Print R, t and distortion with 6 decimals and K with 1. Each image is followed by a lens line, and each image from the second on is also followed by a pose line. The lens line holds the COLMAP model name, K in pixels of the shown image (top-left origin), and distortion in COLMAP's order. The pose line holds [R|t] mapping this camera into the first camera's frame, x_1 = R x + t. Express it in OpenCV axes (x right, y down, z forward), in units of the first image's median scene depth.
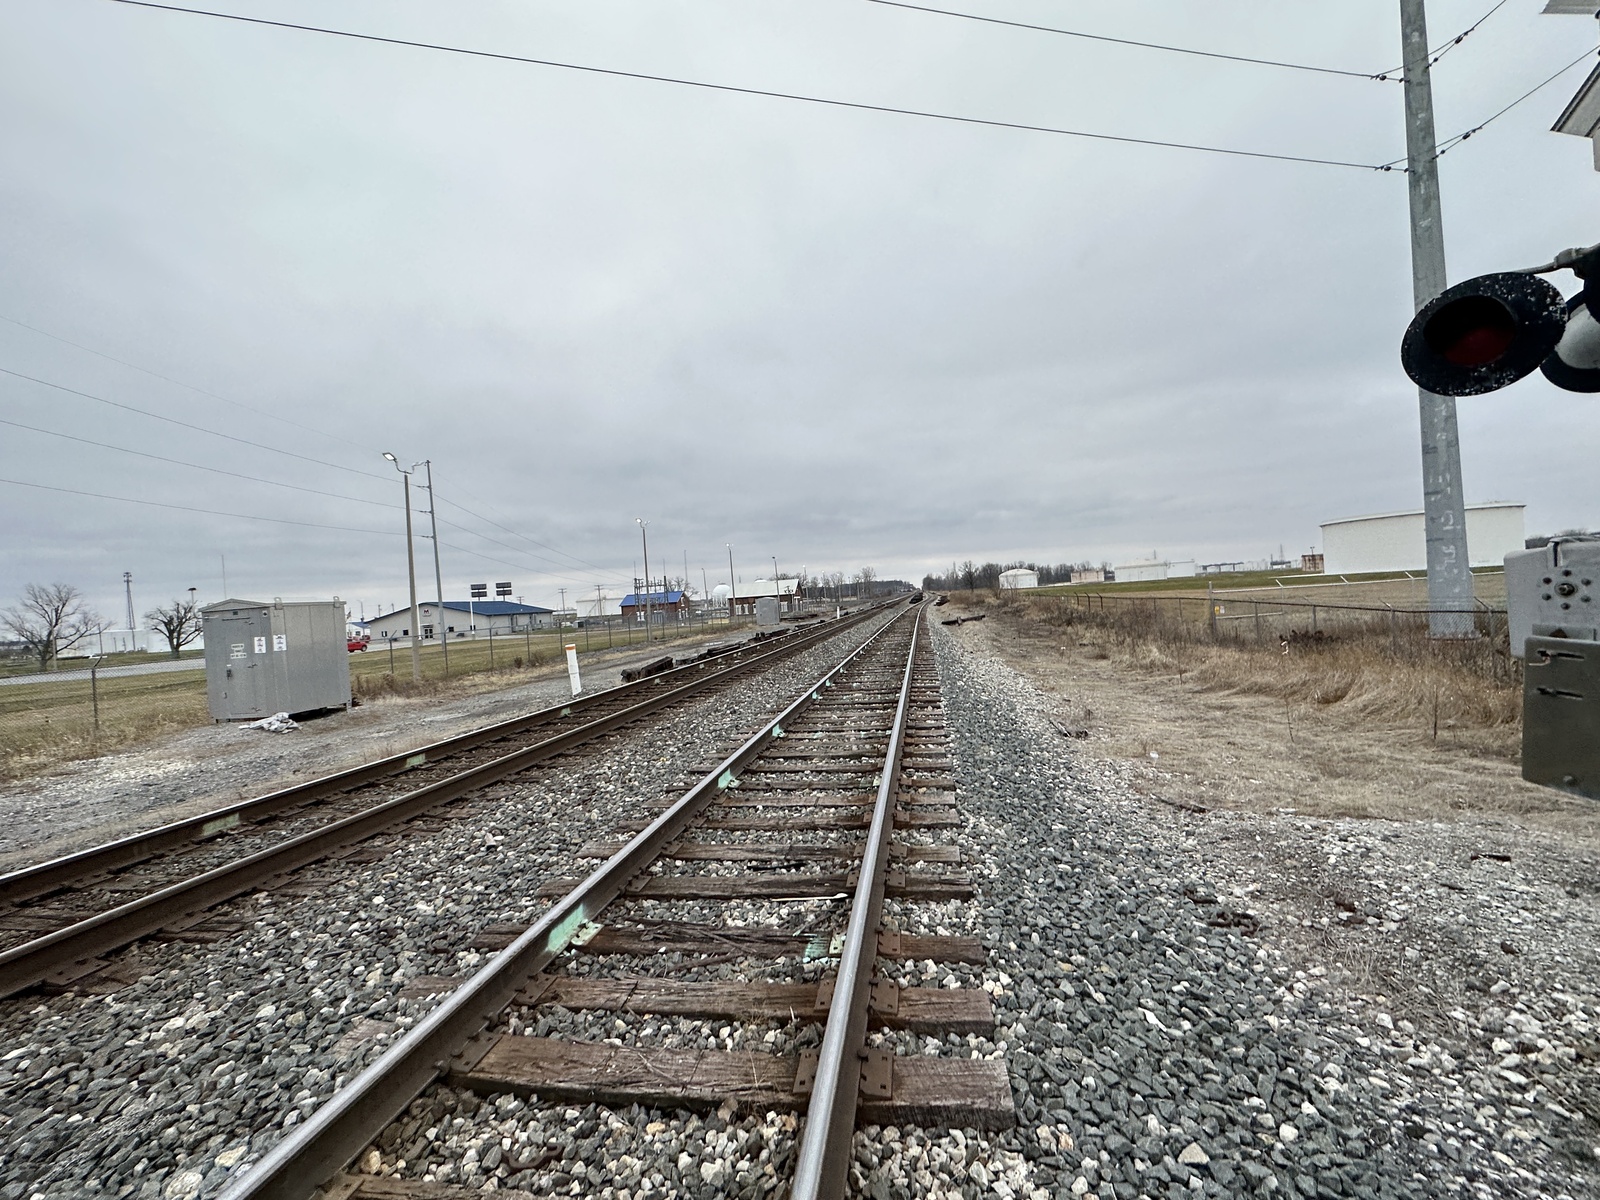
lens RADIAL K [[646.2, 0, 800.6], [0, 646.2, 599.0], [0, 0, 1]] dist [-0.000613, -0.000085]
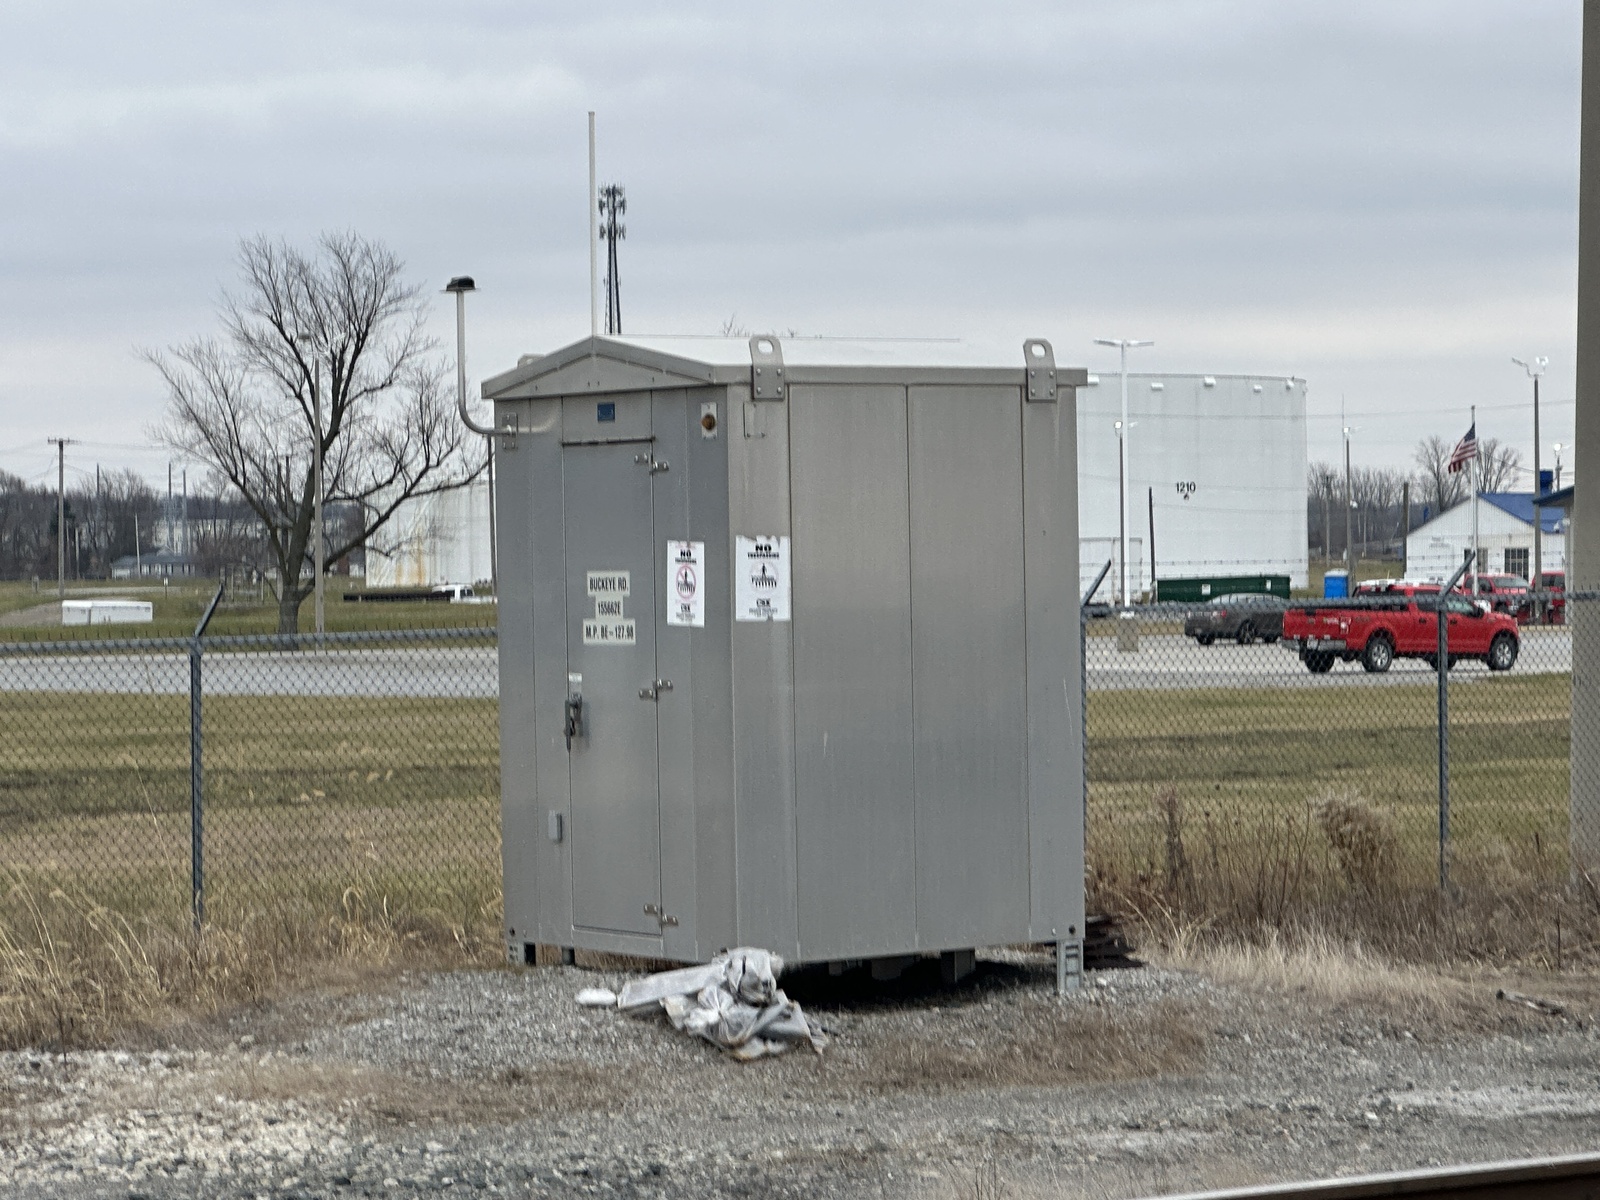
lens RADIAL K [[4671.1, 0, 800.0], [0, 4671.1, 600.8], [0, 0, 1]] dist [-0.037222, 0.000000]
pose [[0.705857, 0.067693, -0.705112, 0.149780], [-0.036507, 0.997577, 0.059225, -0.006377], [0.707412, -0.016063, 0.706618, 0.045927]]
